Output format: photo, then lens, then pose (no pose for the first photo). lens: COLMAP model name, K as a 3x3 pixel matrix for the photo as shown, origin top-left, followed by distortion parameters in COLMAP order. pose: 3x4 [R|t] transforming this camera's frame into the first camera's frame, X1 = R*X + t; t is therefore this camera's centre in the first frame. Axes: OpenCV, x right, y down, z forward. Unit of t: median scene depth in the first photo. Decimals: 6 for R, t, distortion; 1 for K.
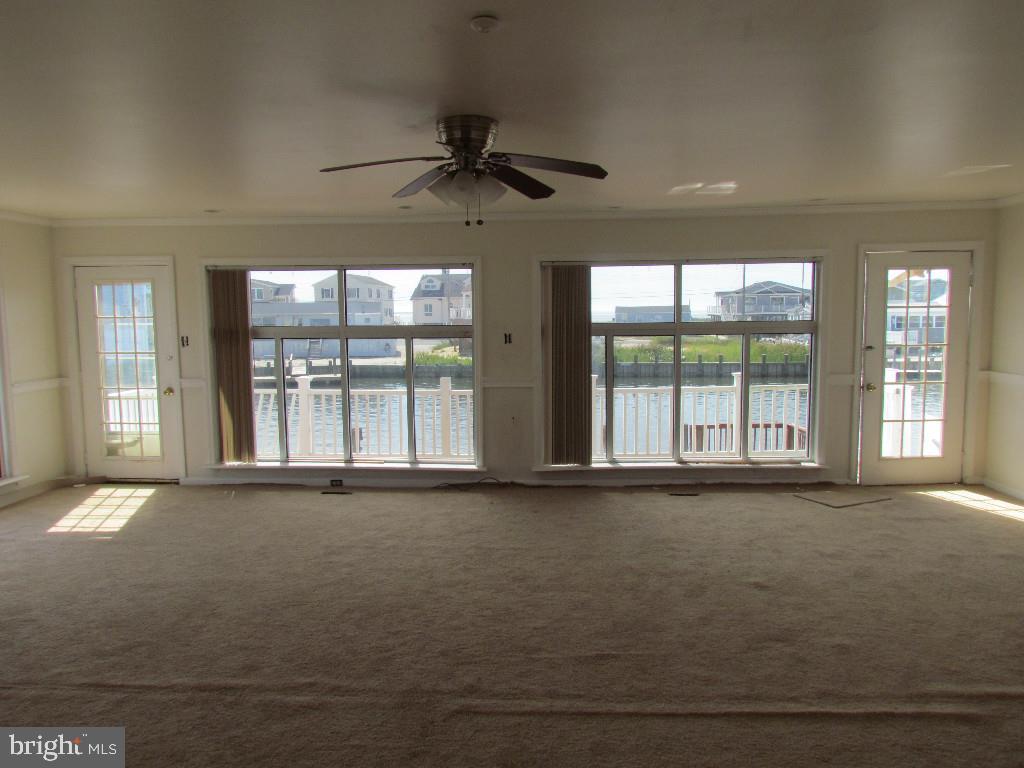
lens RADIAL K [[714.7, 0, 512.0], [0, 714.7, 384.0], [0, 0, 1]] dist [-0.046428, -0.000271]
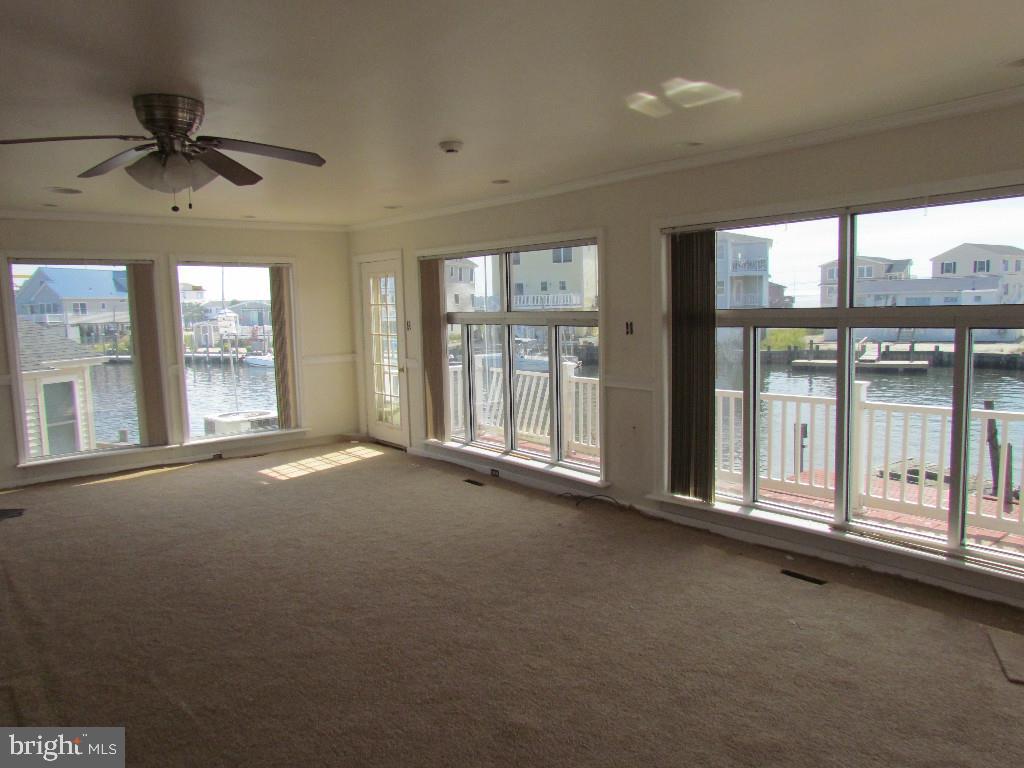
lens RADIAL K [[719.2, 0, 512.0], [0, 719.2, 384.0], [0, 0, 1]] dist [-0.030730, 0.002788]
pose [[0.679023, 0.071999, -0.730577, 0.491833], [-0.051759, 0.997398, 0.050187, -0.034560], [0.732290, 0.003736, 0.680983, 0.348893]]
